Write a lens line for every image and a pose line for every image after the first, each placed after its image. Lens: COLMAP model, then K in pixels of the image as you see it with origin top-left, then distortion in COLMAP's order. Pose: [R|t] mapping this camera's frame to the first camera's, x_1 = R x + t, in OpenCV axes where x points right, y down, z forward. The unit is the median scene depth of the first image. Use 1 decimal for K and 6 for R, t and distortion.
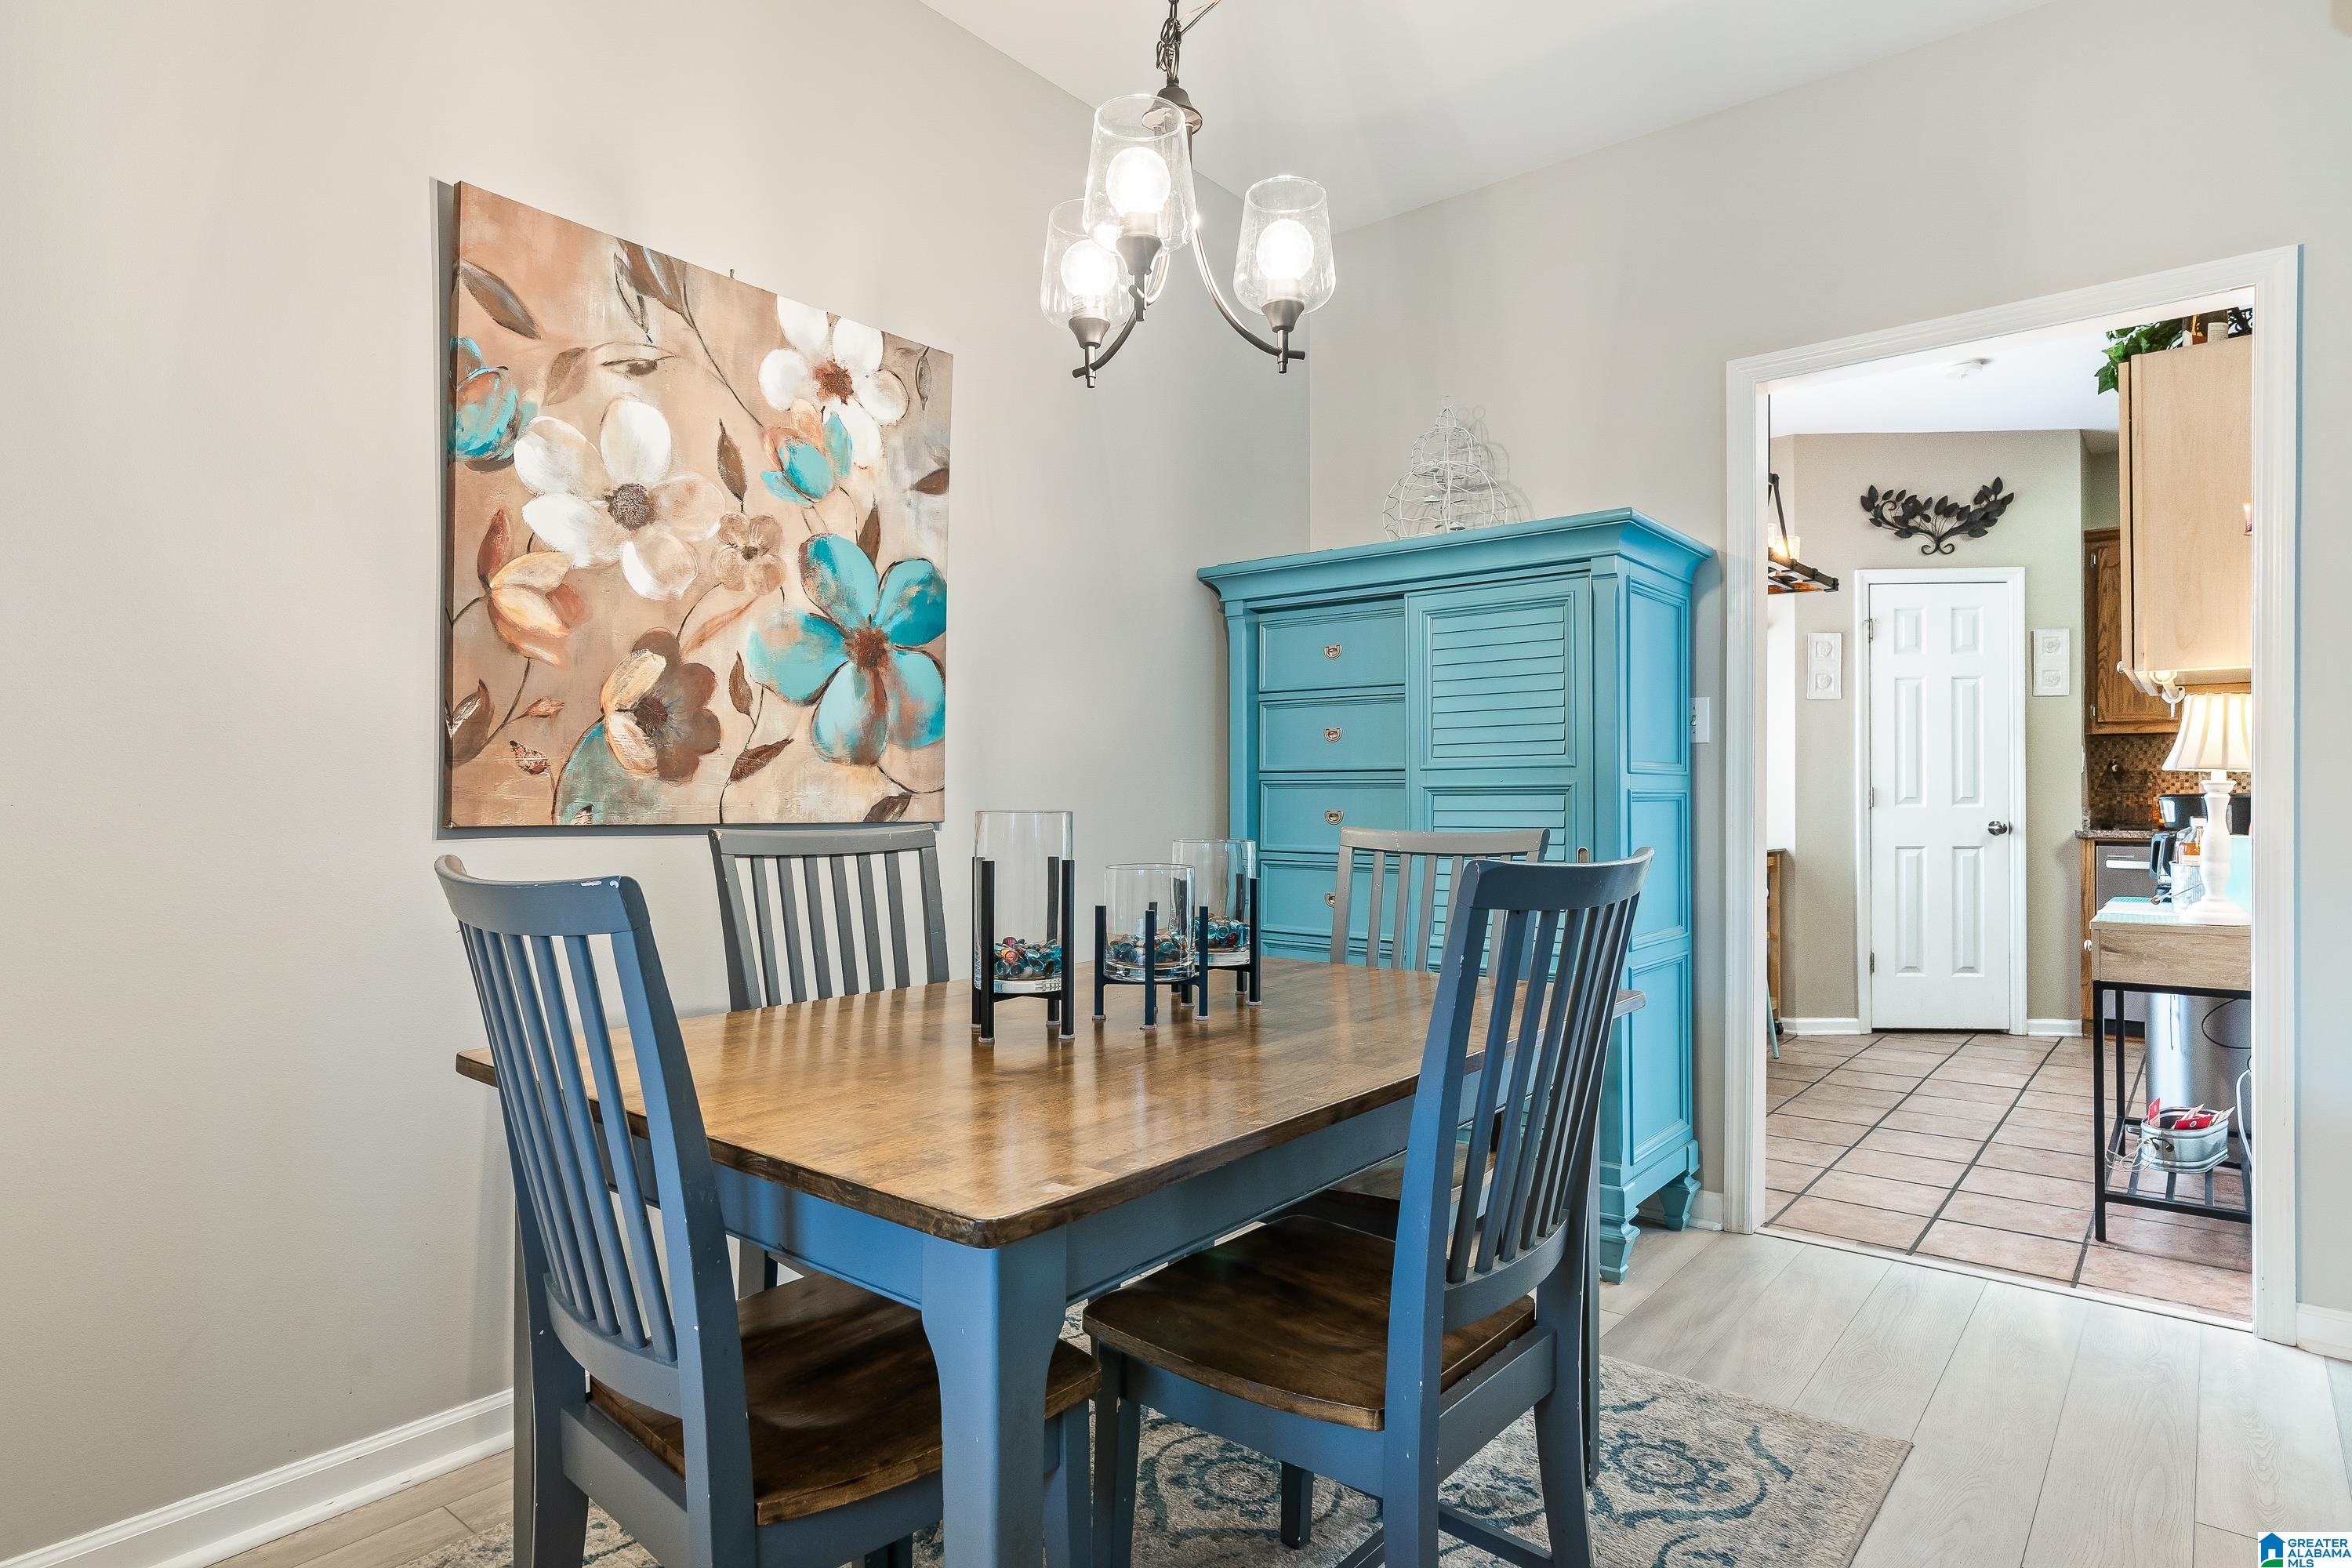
lens RADIAL K [[1318.9, 0, 1175.1], [0, 1318.9, 793.3], [0, 0, 1]] dist [-0.001943, 0.000104]
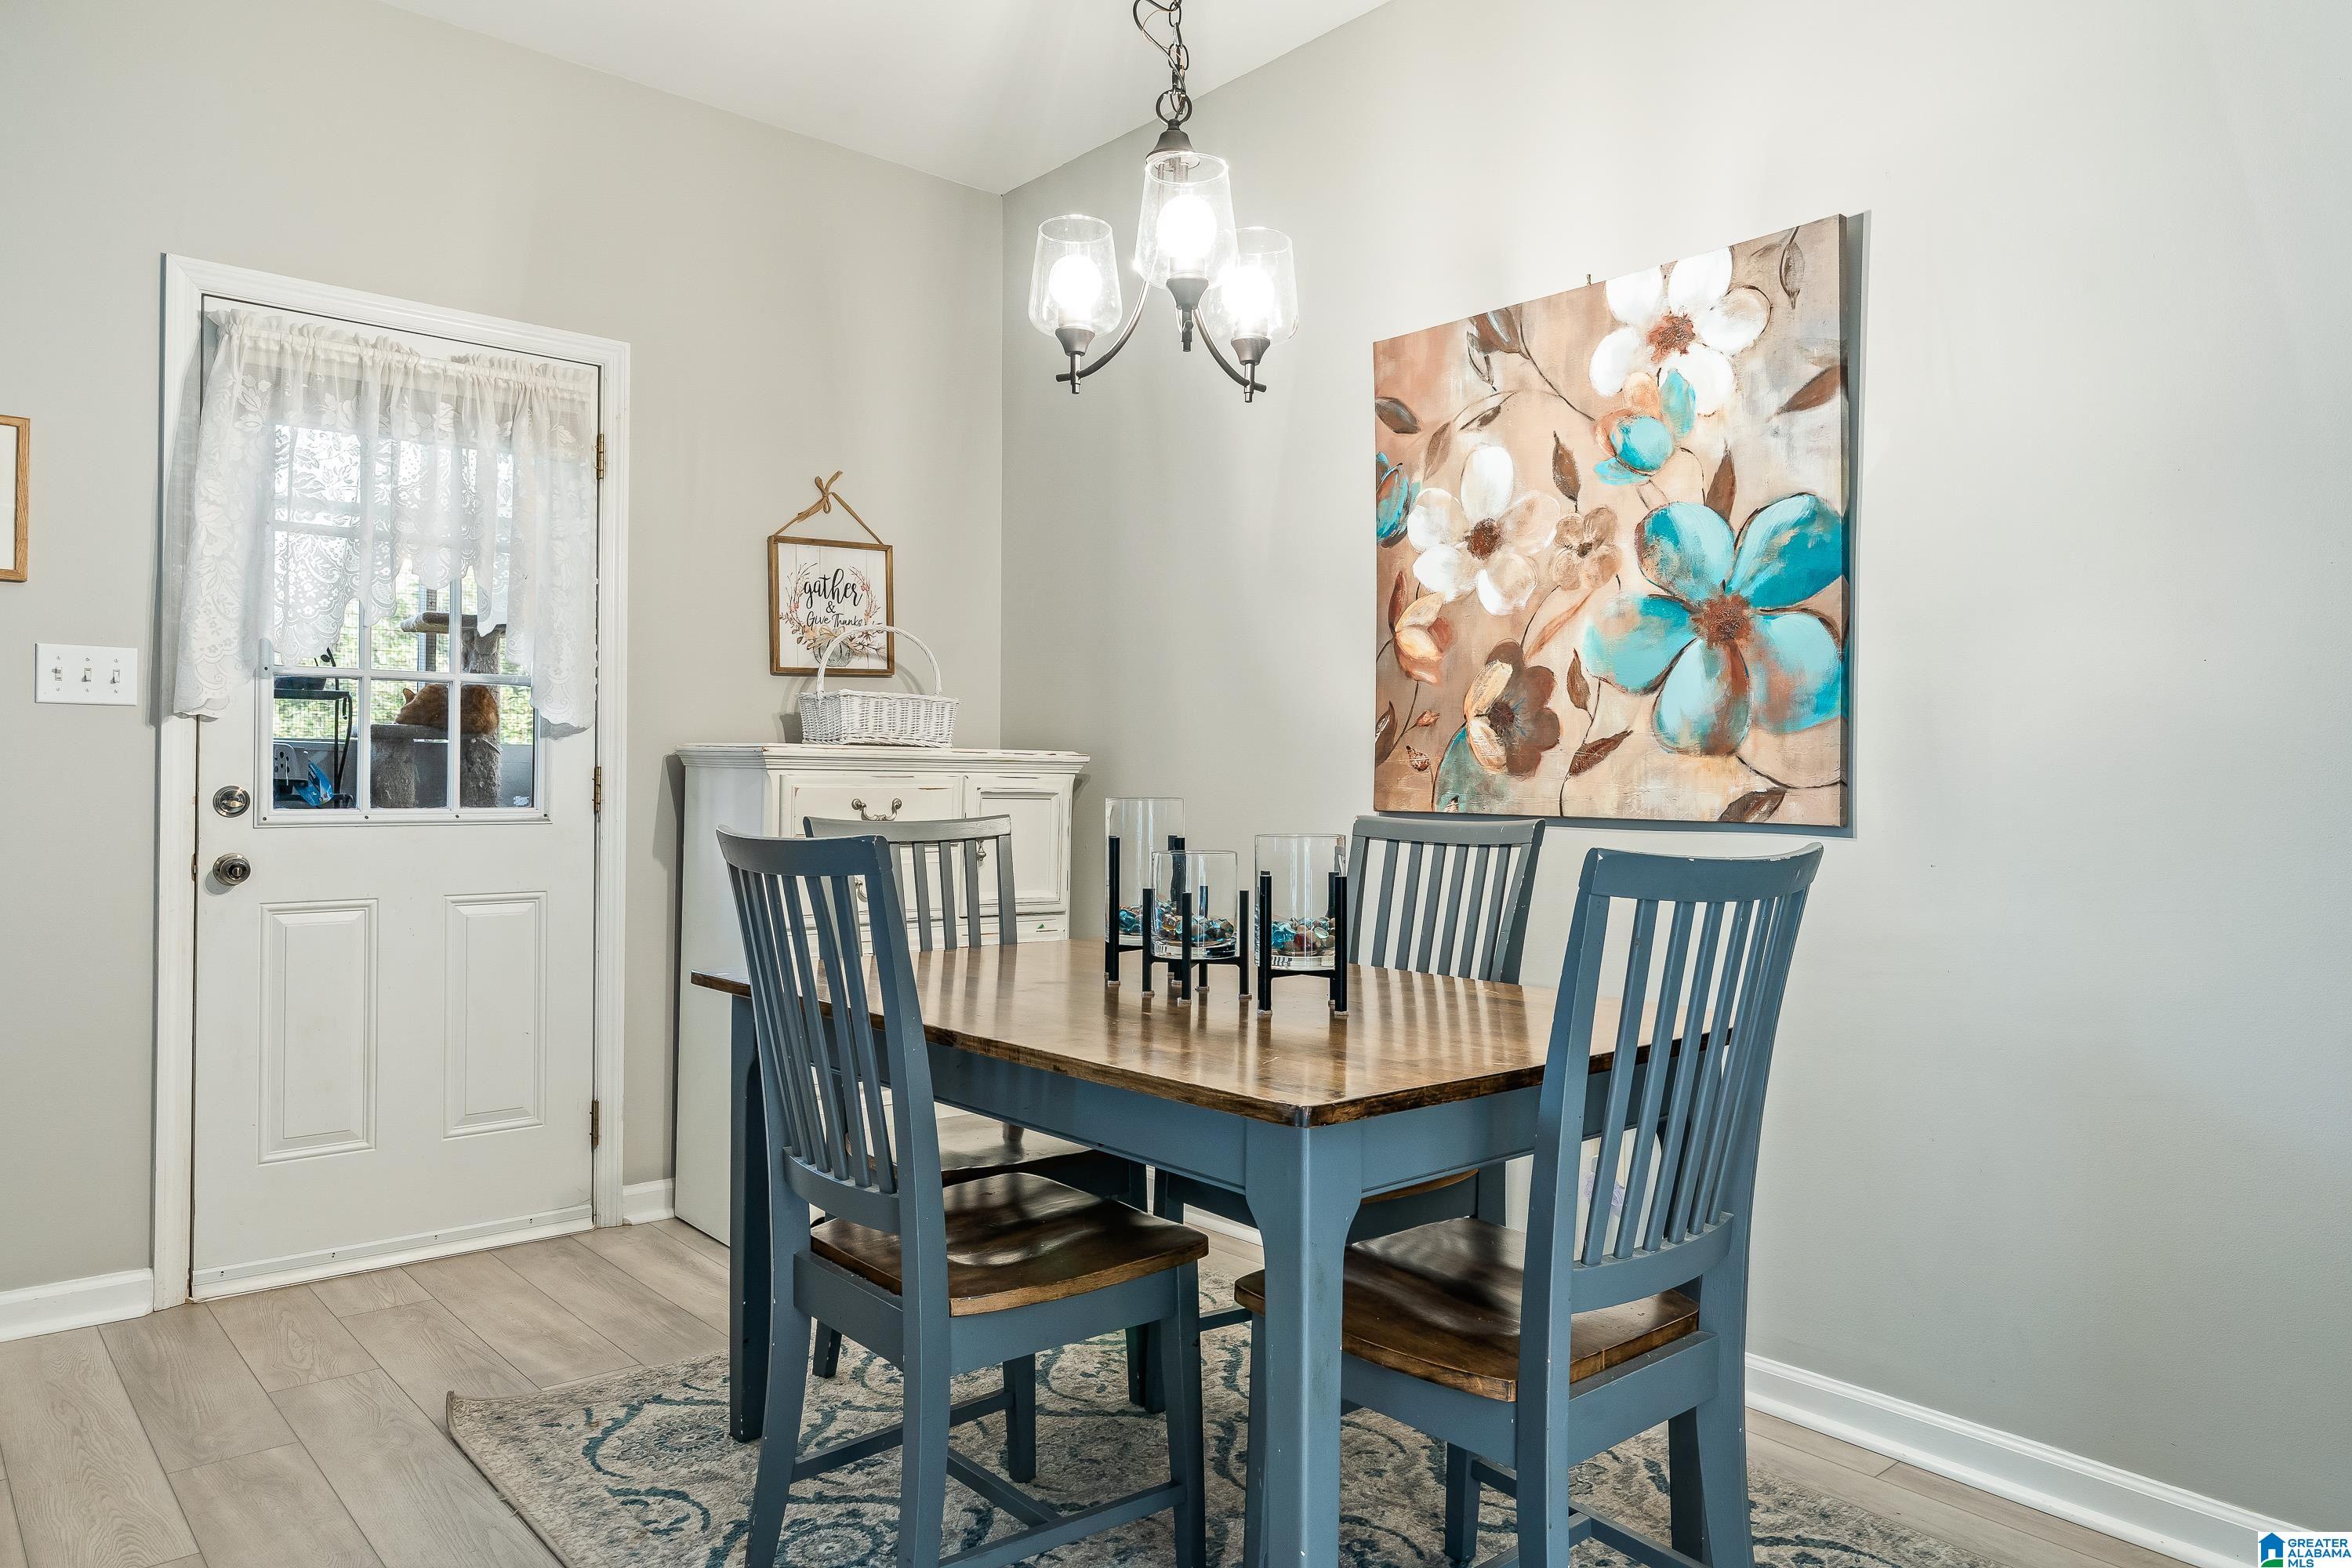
lens RADIAL K [[1516.9, 0, 1132.8], [0, 1516.9, 772.6], [0, 0, 1]] dist [0.000052, -0.000241]
pose [[-0.192401, -0.015168, -0.981199, 0.880689], [-0.011821, 0.999844, -0.013139, 0.008152], [0.981245, 0.009071, -0.192551, 0.883517]]
